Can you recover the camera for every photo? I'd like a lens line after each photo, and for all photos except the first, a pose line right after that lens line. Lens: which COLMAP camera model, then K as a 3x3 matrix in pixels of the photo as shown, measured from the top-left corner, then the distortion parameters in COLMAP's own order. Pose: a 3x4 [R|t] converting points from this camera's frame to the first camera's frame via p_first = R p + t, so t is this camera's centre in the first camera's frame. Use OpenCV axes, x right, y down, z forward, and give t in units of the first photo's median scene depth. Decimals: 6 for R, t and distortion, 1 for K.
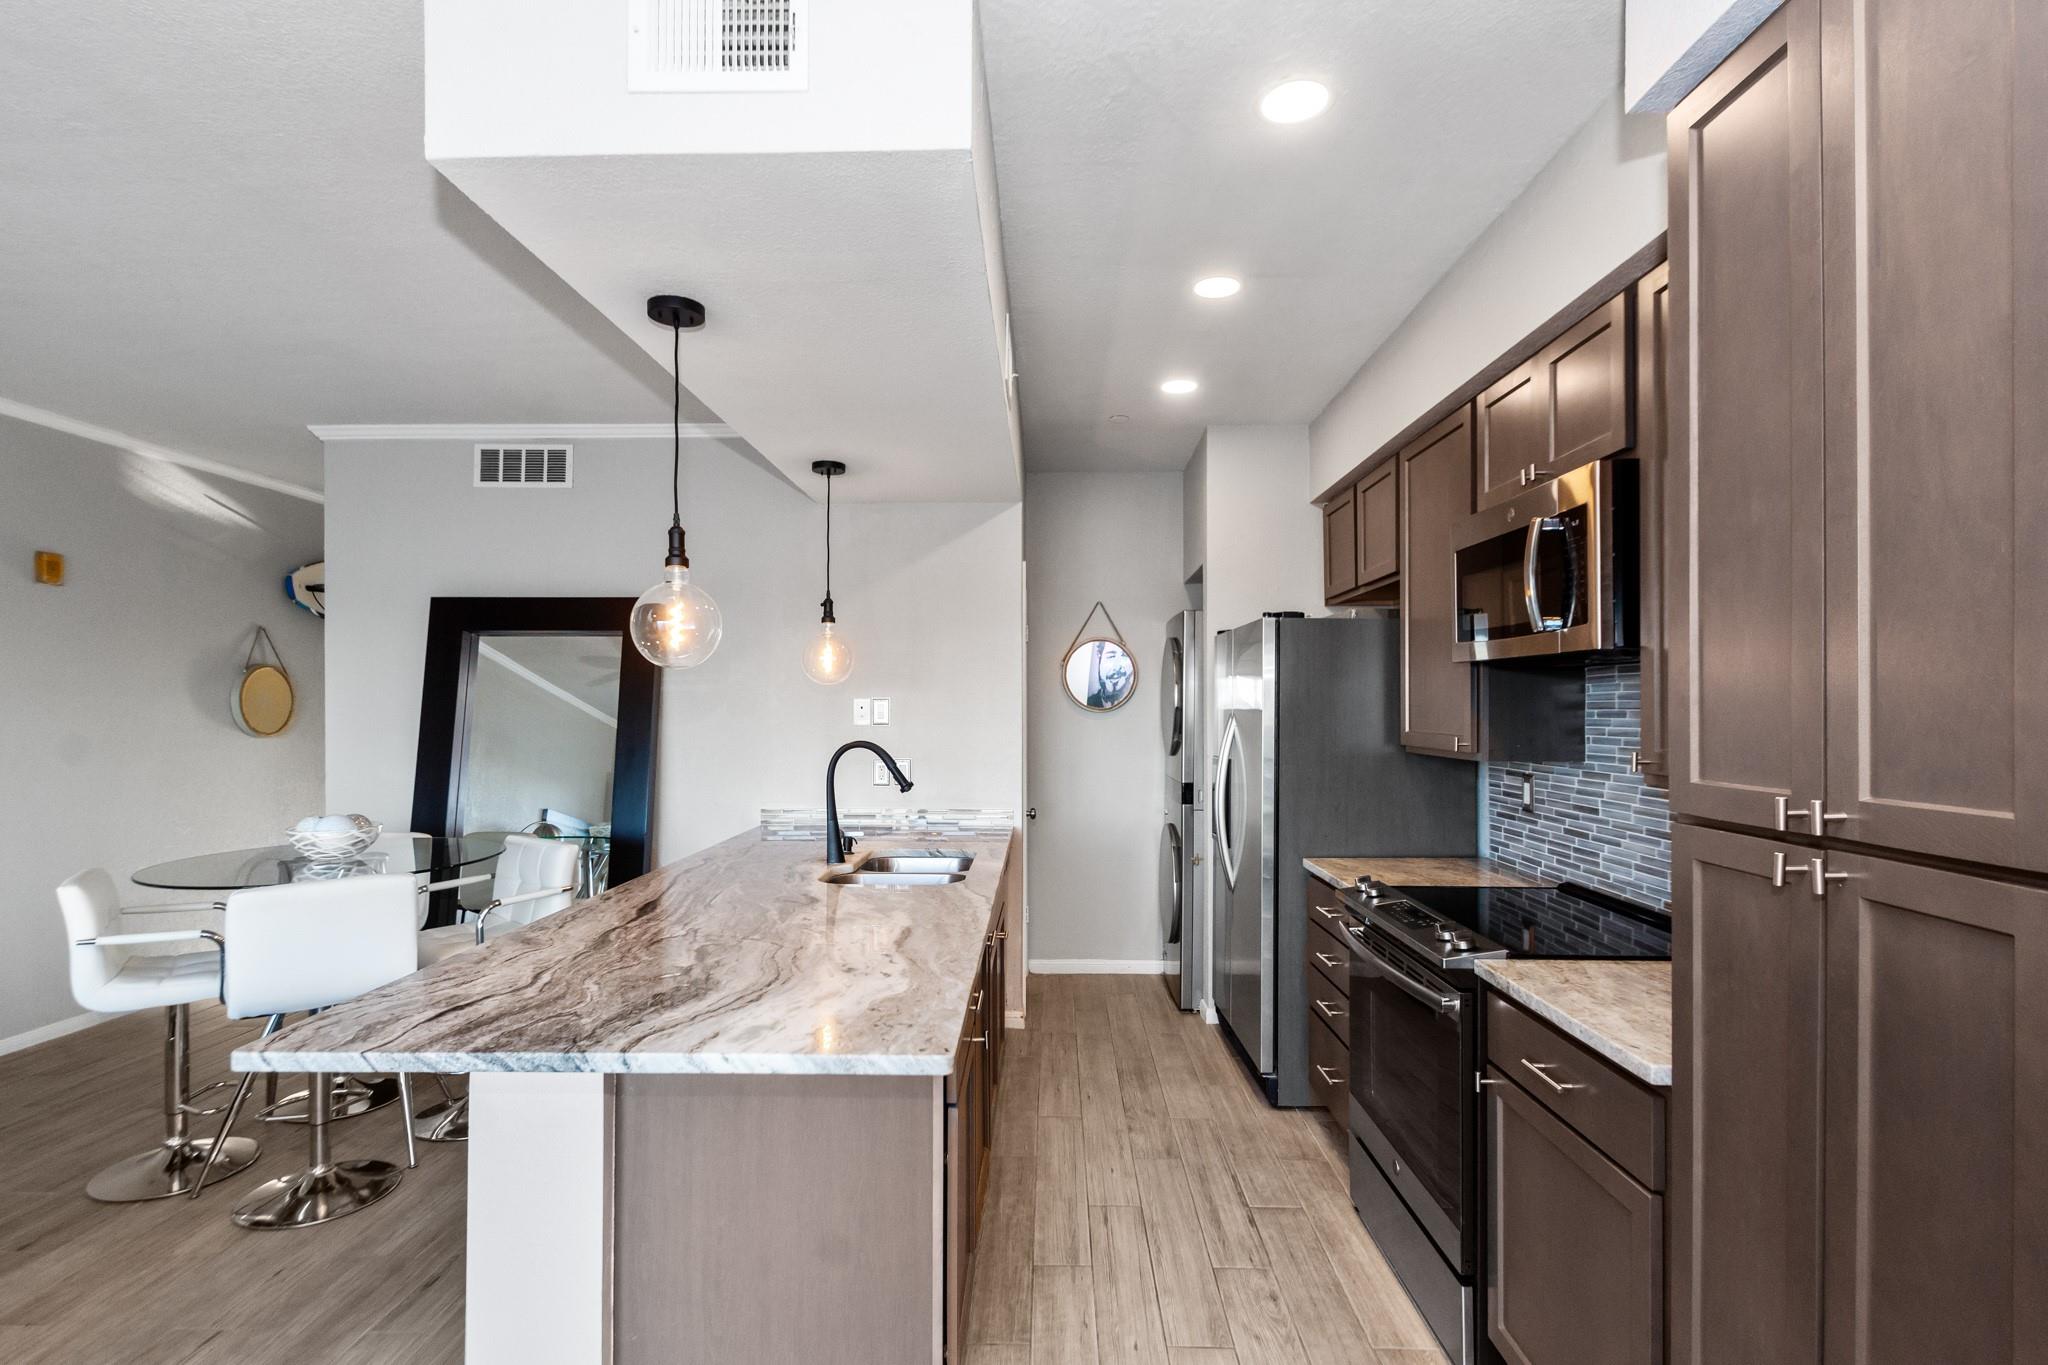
lens RADIAL K [[968.2, 0, 1014.8], [0, 968.2, 690.2], [0, 0, 1]] dist [0.007893, -0.001146]
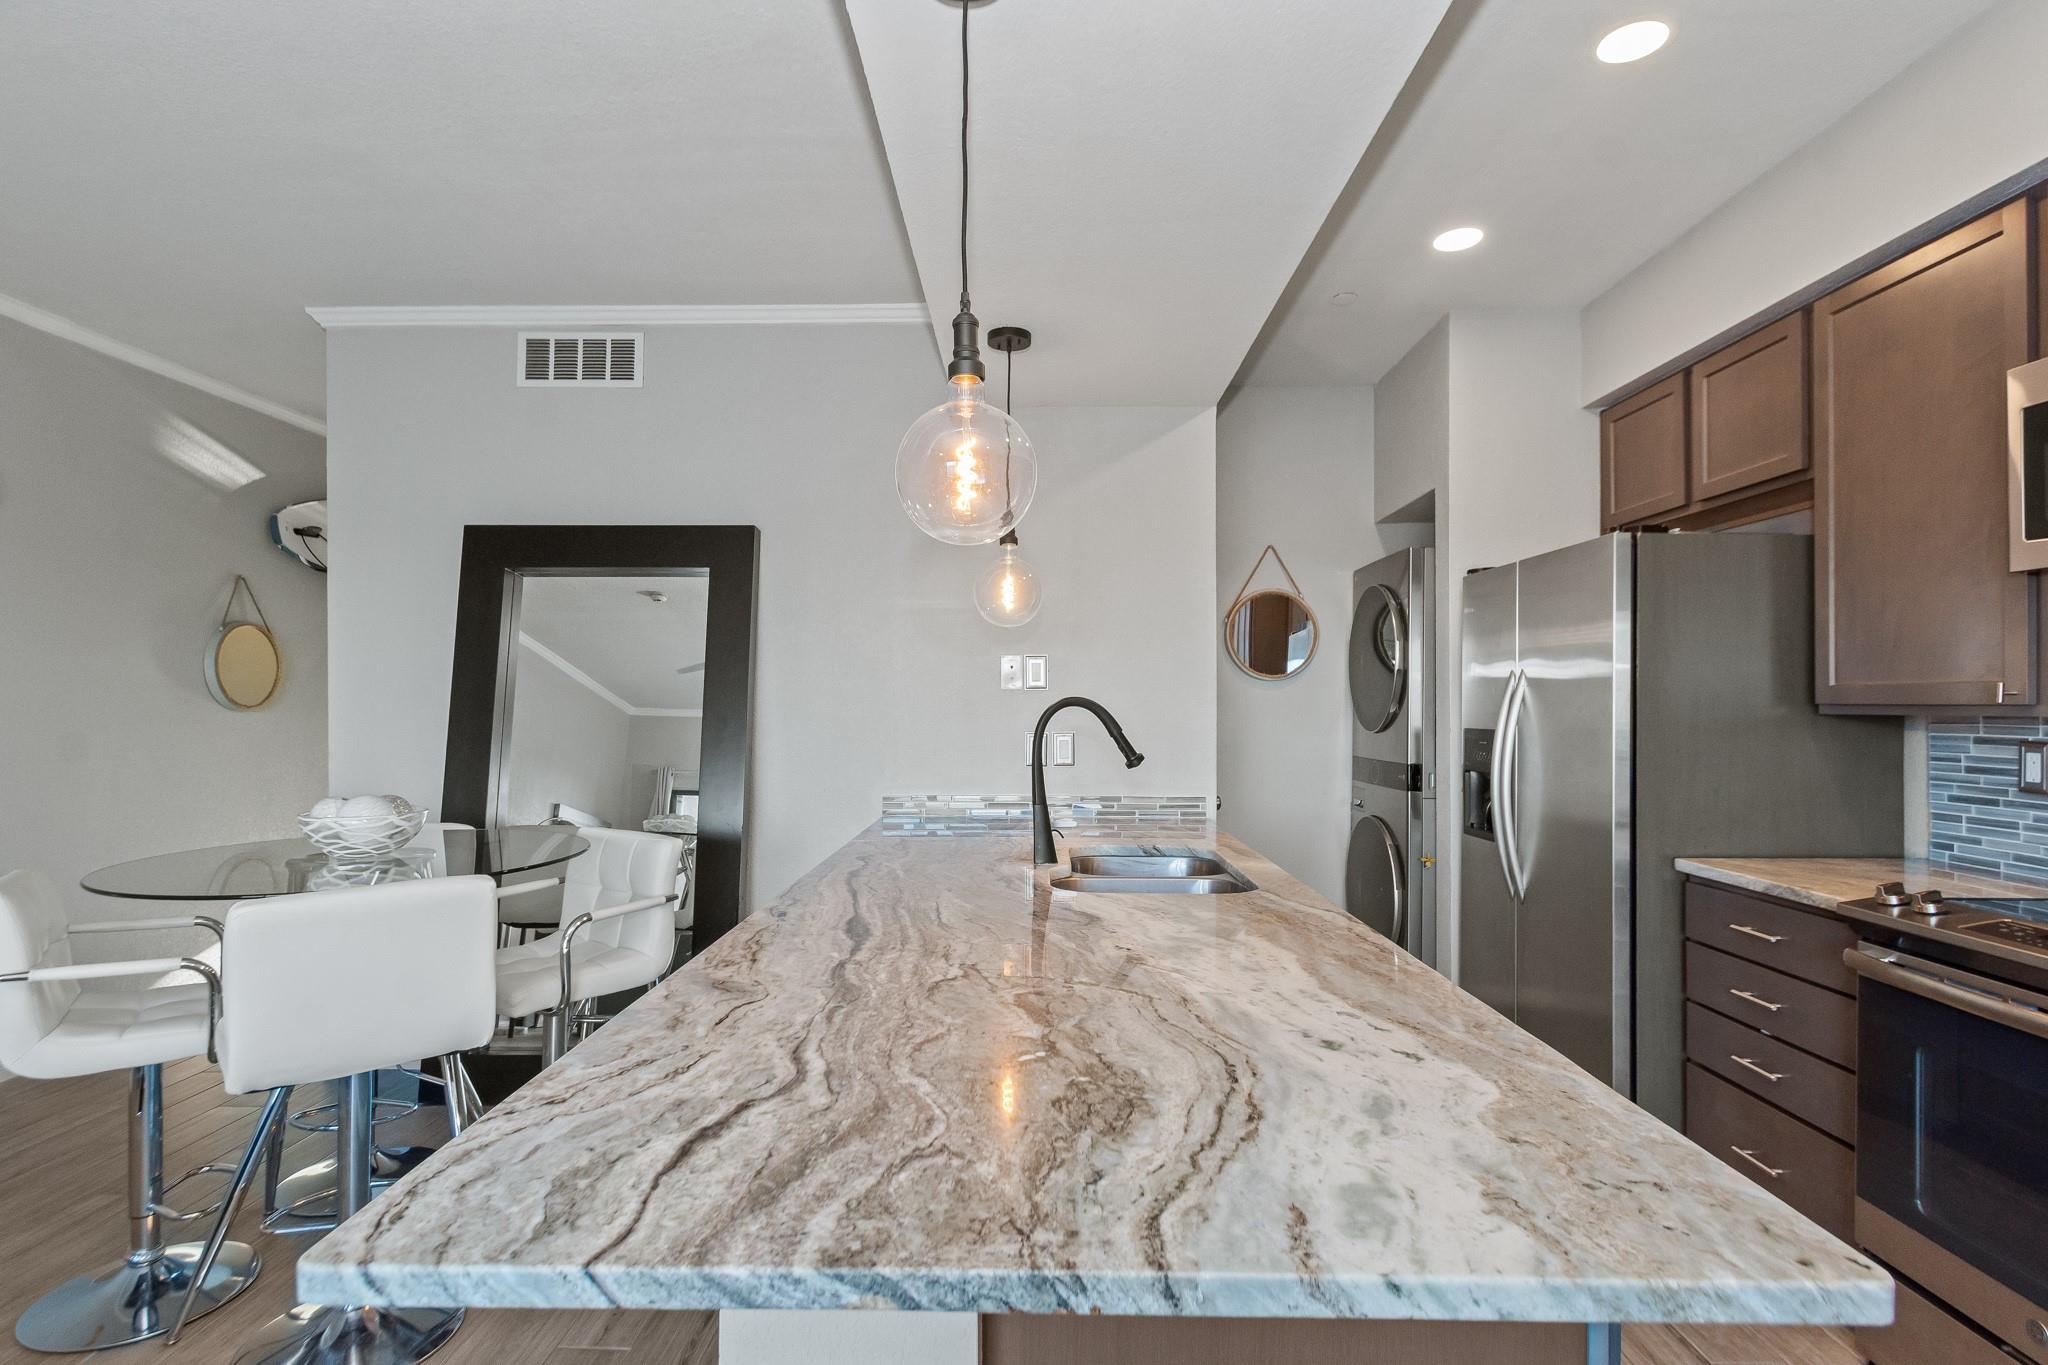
lens RADIAL K [[1020.3, 0, 1017.6], [0, 1020.3, 688.9], [0, 0, 1]] dist [0.010032, 0.000107]
pose [[0.999998, 0.001232, 0.001659, -0.236526], [-0.001239, 0.999992, 0.003842, 0.049713], [-0.001654, -0.003844, 0.999991, 0.261209]]
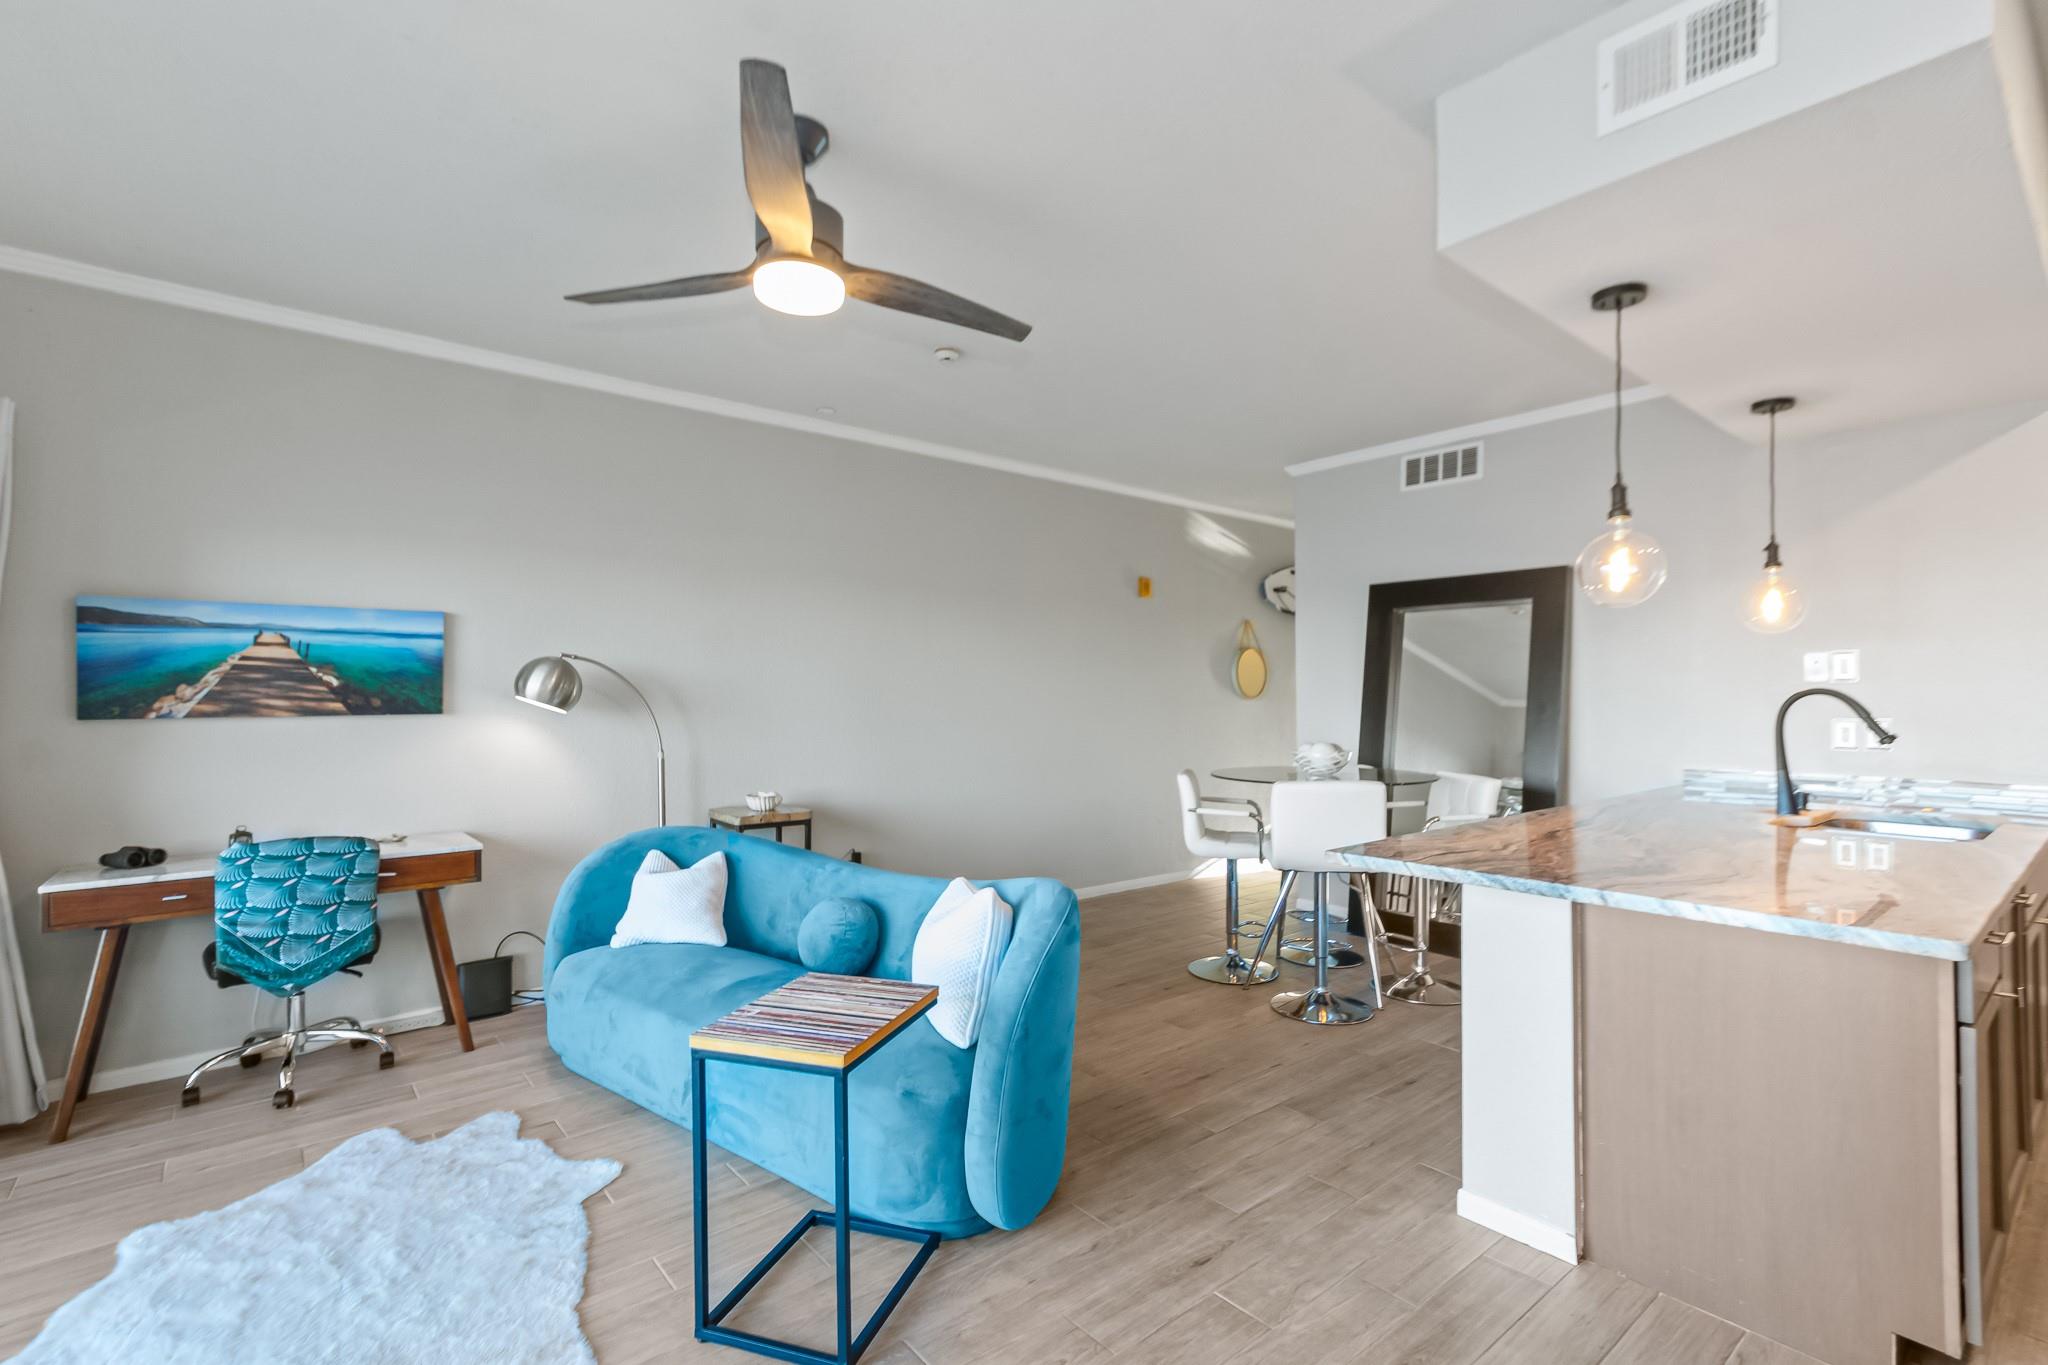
lens RADIAL K [[908.4, 0, 1020.9], [0, 908.4, 691.5], [0, 0, 1]] dist [-0.000365, -0.000118]
pose [[0.650170, -0.002136, -0.759786, 0.006603], [0.011640, 0.999907, 0.007150, 0.046135], [0.759700, -0.013493, 0.650134, -0.182858]]
